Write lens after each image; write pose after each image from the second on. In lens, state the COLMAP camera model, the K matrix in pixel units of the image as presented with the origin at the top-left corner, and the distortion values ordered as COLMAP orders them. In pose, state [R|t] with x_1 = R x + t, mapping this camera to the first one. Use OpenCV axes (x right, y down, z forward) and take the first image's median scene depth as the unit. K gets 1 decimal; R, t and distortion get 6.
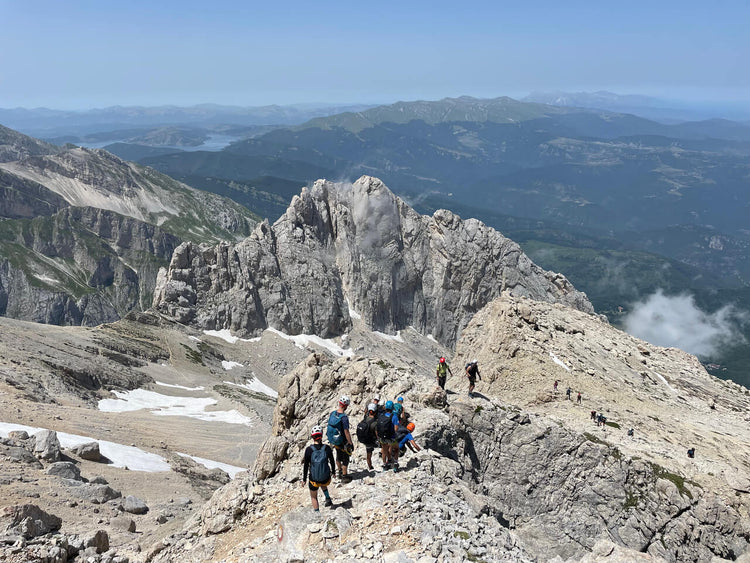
lens RADIAL K [[565.5, 0, 366.0], [0, 565.5, 274.4], [0, 0, 1]] dist [0.073945, -0.065373]
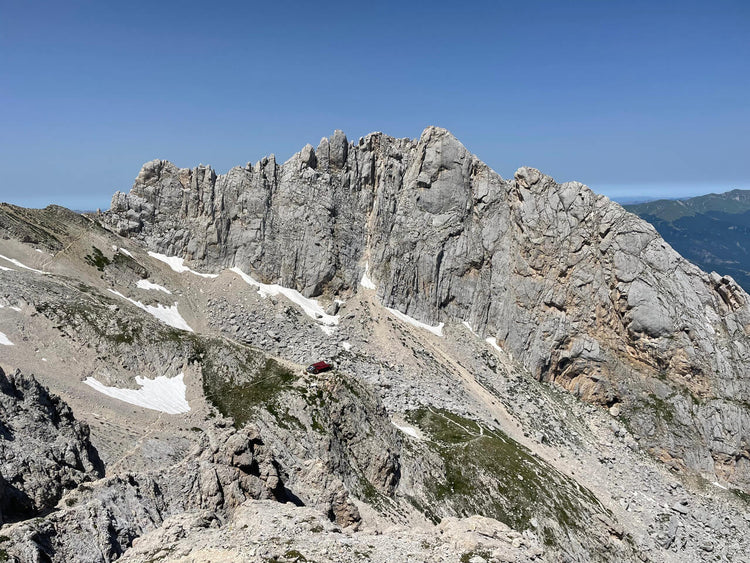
lens RADIAL K [[565.5, 0, 370.3], [0, 565.5, 288.8], [0, 0, 1]] dist [0.073945, -0.065373]
pose [[0.867206, 0.081538, -0.491228, 0.344236], [-0.148490, 0.983965, -0.098815, 0.145990], [0.475293, 0.158636, 0.865408, 0.305964]]
